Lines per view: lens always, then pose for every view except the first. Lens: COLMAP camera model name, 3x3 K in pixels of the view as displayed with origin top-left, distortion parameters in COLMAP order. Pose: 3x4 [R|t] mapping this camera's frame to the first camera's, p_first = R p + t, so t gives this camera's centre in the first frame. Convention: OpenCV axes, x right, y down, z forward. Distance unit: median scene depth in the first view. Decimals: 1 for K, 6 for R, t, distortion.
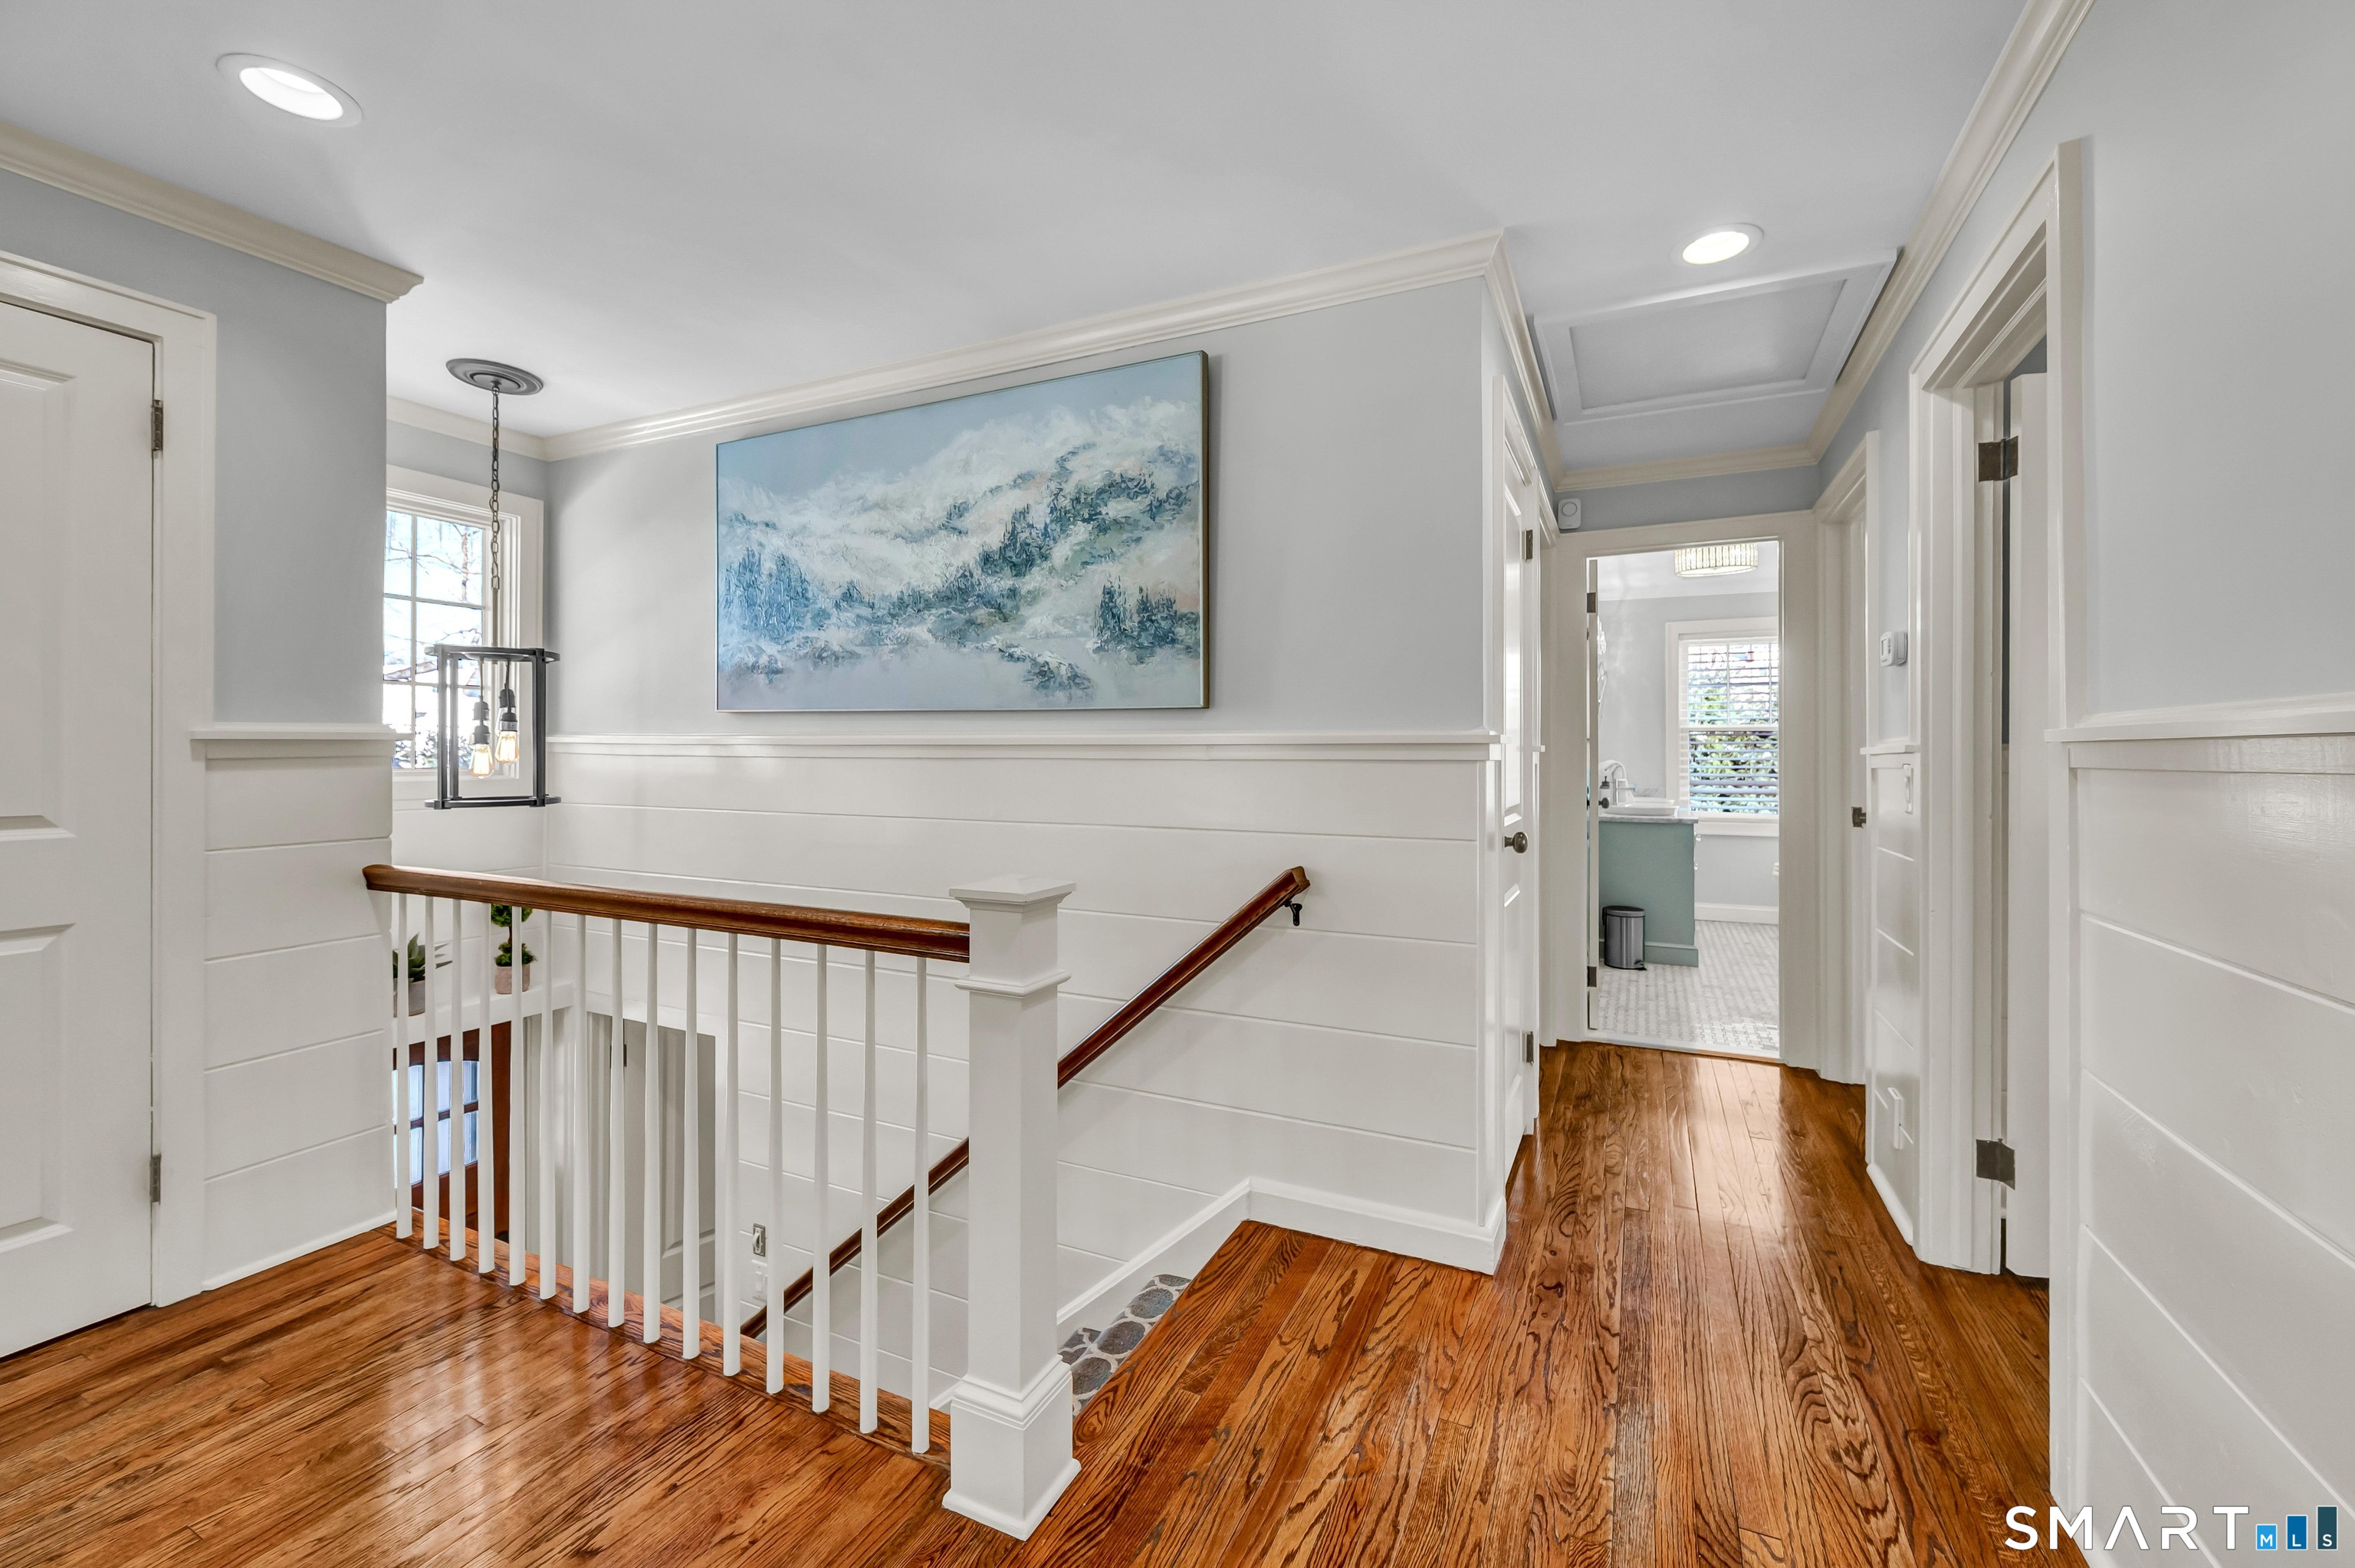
lens RADIAL K [[953.0, 0, 1182.2], [0, 953.0, 749.2], [0, 0, 1]] dist [0.000958, 0.000071]
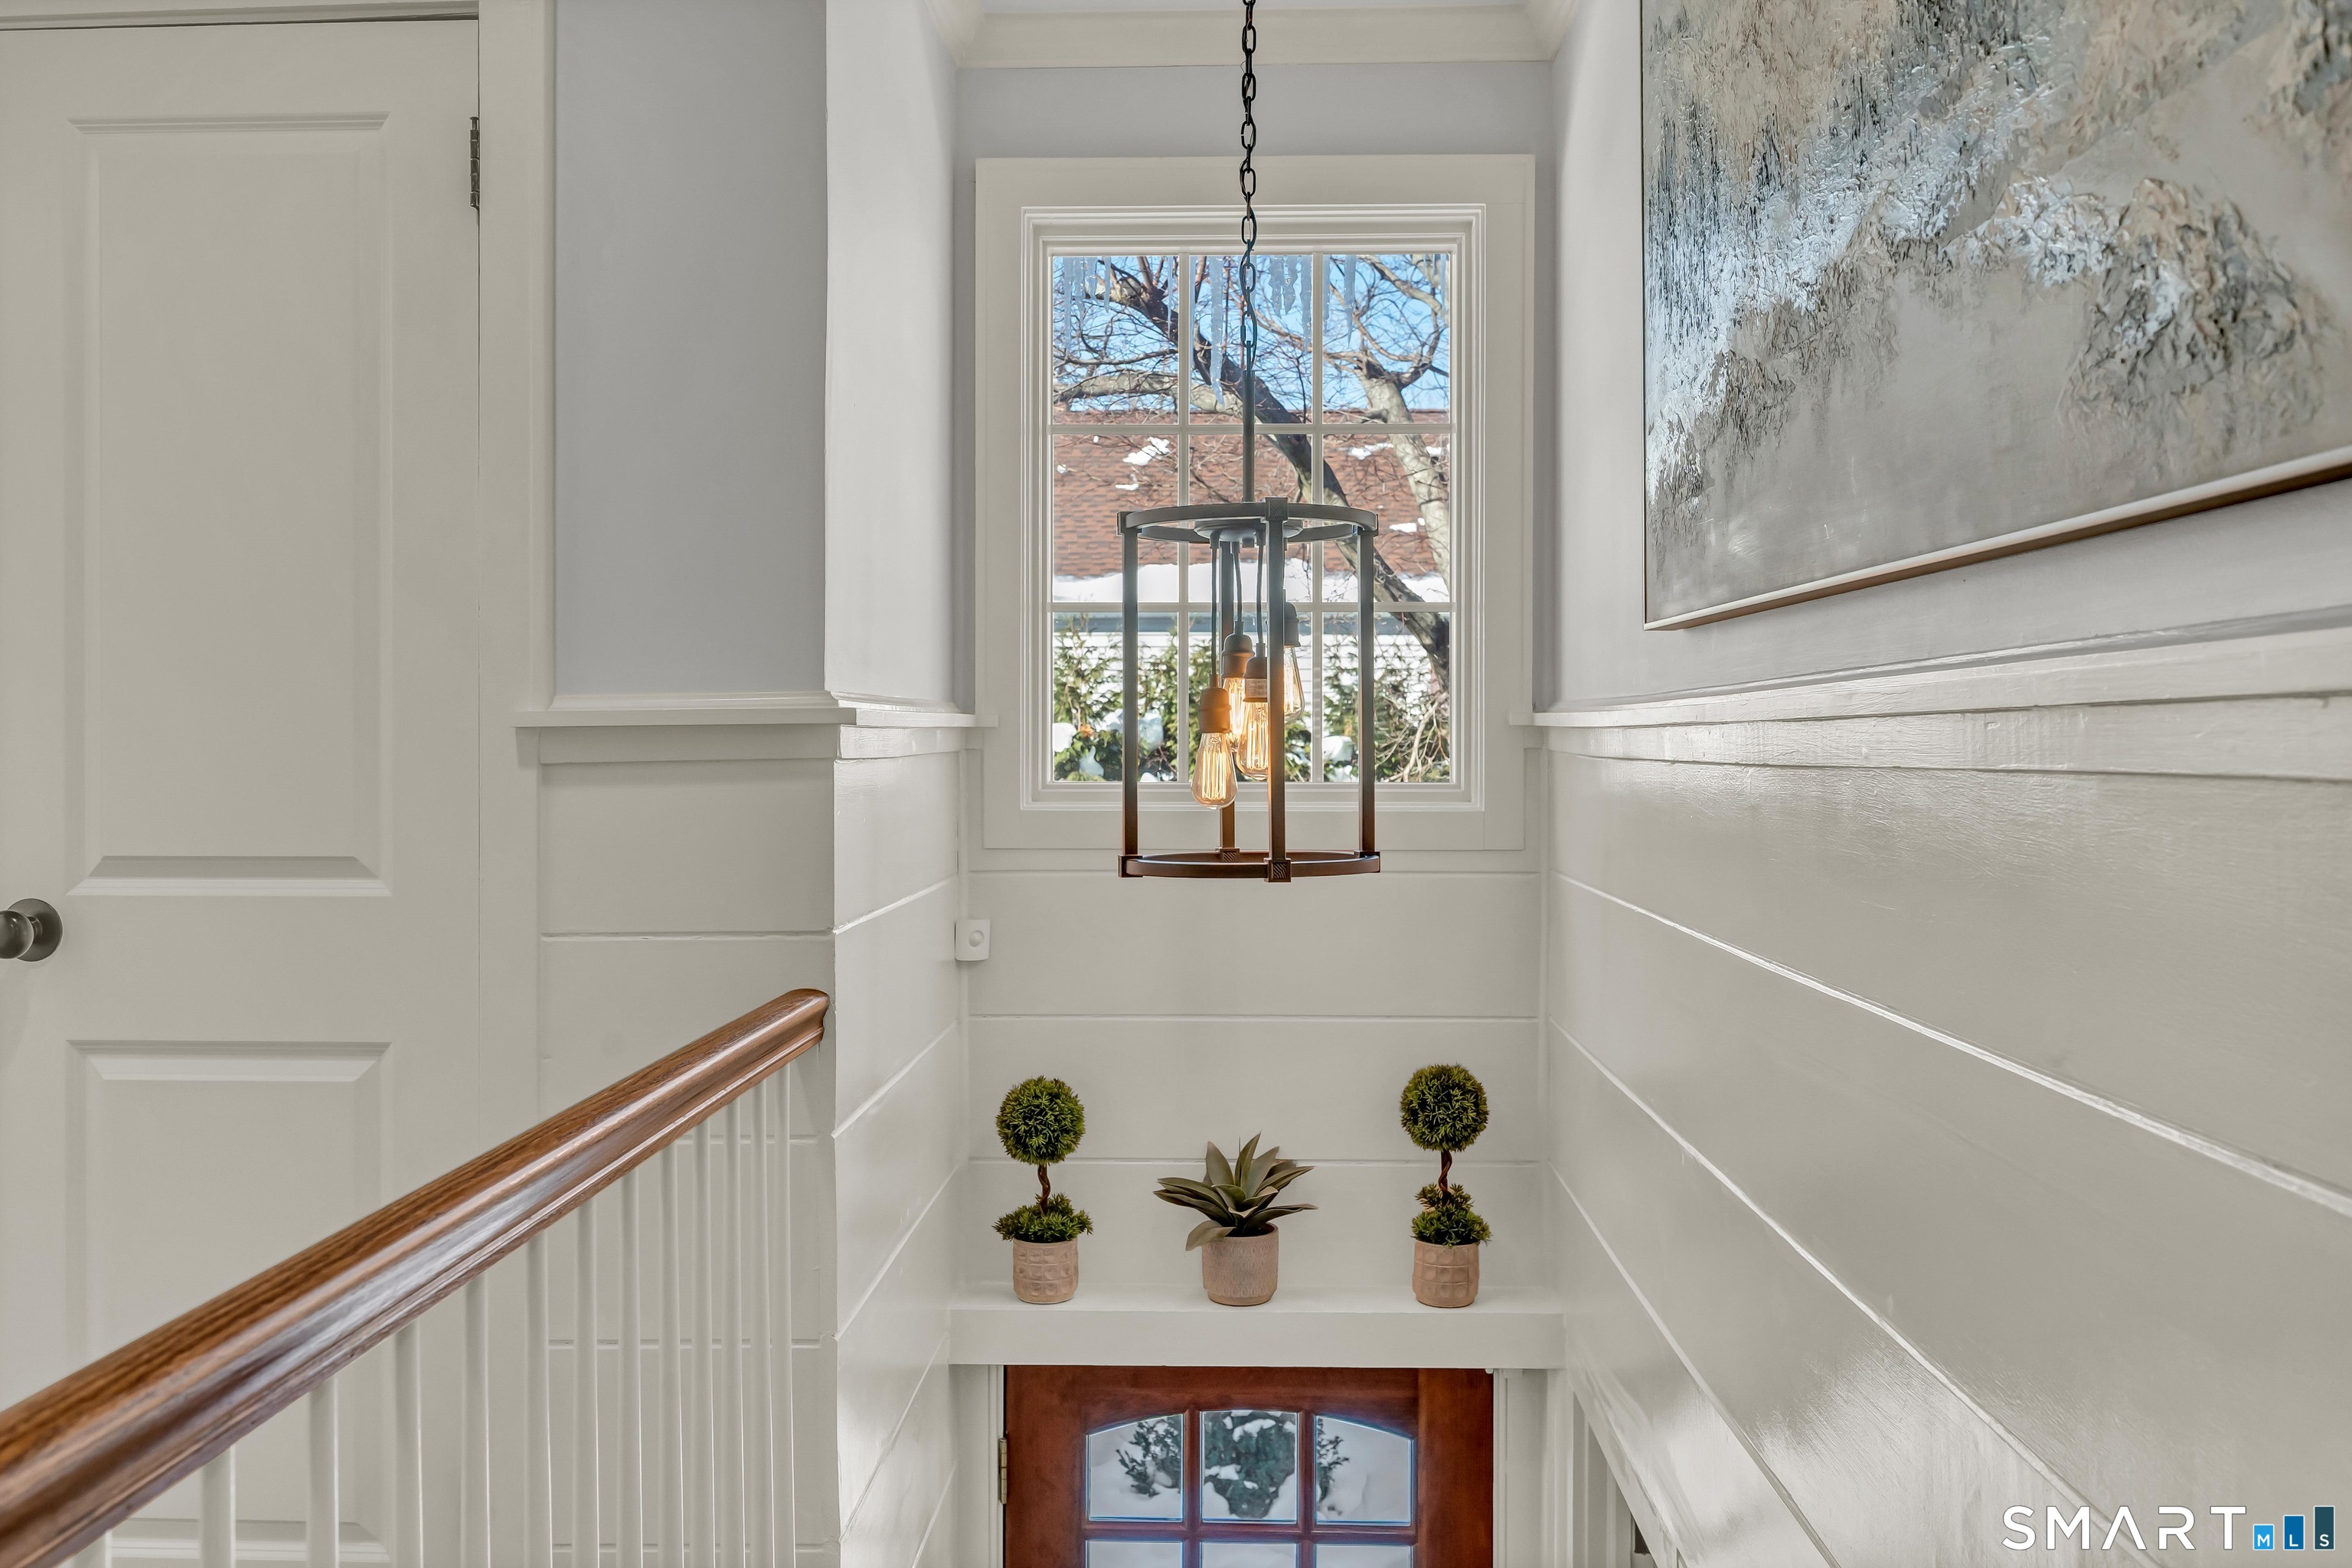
lens RADIAL K [[2090.0, 0, 1176.0], [0, 2090.0, 784.0], [0, 0, 1]] dist [0.000622, -0.000082]
pose [[0.401690, 0.009034, -0.915731, 0.200358], [0.006112, 0.999903, 0.012546, 0.008963], [0.915755, -0.010637, 0.401596, 0.857243]]
